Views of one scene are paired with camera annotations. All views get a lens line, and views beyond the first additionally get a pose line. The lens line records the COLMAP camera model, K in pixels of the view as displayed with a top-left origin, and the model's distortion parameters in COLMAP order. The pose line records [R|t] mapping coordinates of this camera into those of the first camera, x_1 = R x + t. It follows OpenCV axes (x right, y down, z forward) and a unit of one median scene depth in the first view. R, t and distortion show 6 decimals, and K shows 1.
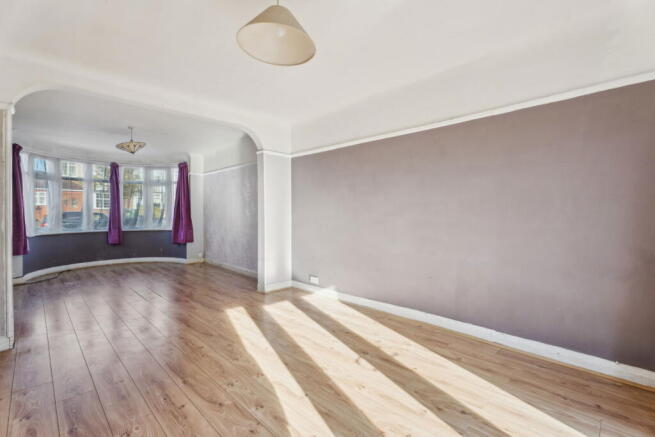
lens RADIAL K [[297.5, 0, 327.9], [0, 297.5, 223.0], [0, 0, 1]] dist [-0.000200, -0.000582]
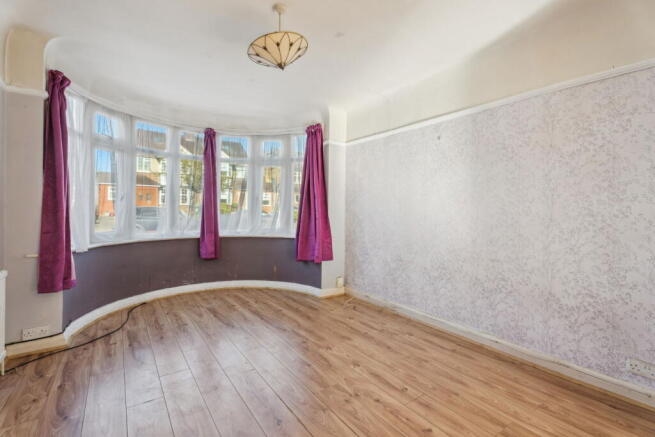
lens RADIAL K [[317.7, 0, 327.5], [0, 317.7, 218.5], [0, 0, 1]] dist [0.014733, 0.000381]
pose [[0.981527, 0.015958, -0.190656, -0.345083], [-0.018031, 0.999796, -0.009144, -0.010384], [0.190471, 0.012413, 0.981614, 0.390785]]
